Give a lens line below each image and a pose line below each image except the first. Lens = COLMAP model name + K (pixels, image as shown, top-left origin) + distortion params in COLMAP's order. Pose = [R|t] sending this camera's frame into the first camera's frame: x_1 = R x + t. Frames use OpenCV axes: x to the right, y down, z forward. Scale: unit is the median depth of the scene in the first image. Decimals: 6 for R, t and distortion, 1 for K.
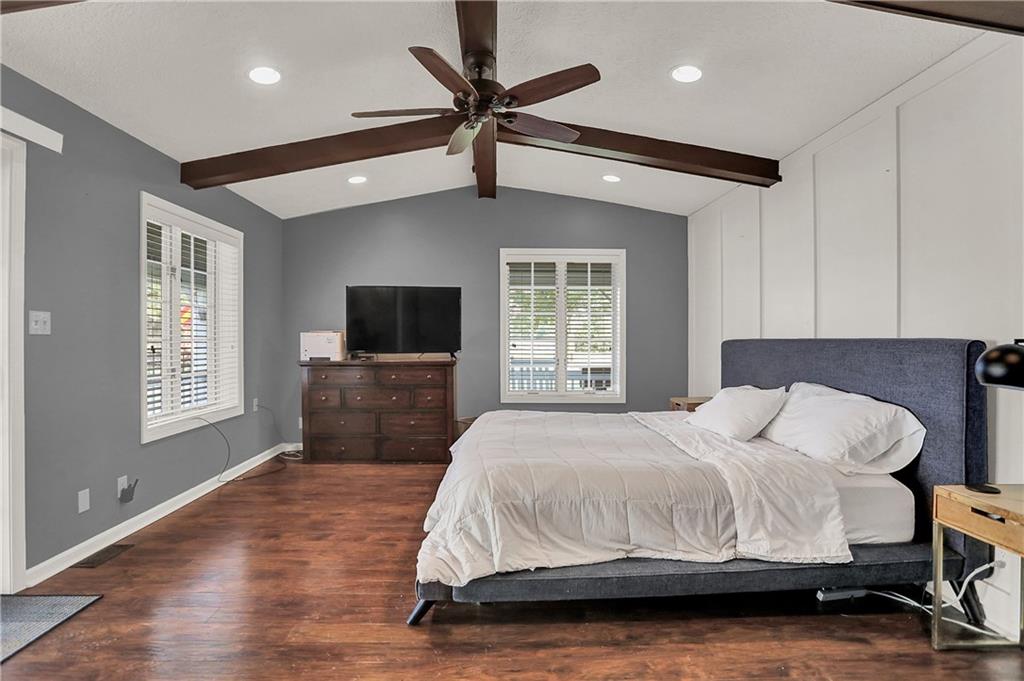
lens RADIAL K [[510.3, 0, 495.4], [0, 510.3, 338.6], [0, 0, 1]] dist [-0.070776, 0.037226]
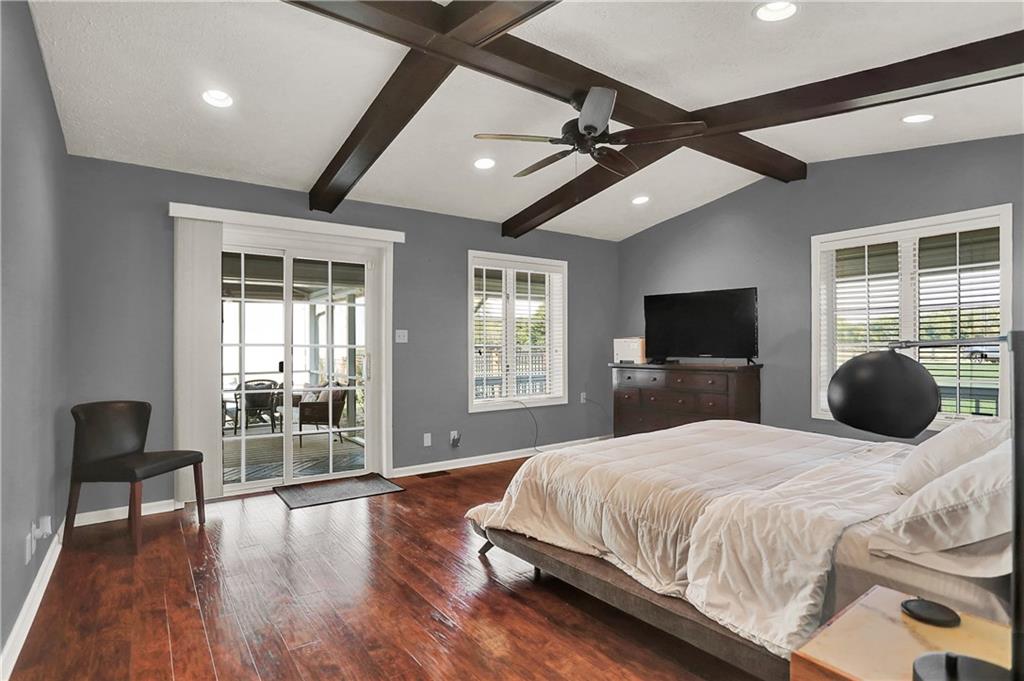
lens RADIAL K [[510.3, 0, 495.4], [0, 510.3, 338.6], [0, 0, 1]] dist [-0.070776, 0.037226]
pose [[0.574346, -0.013947, -0.818494, 0.842406], [0.006809, 0.999902, -0.012260, 0.000441], [0.818584, 0.001469, 0.574385, 0.201647]]
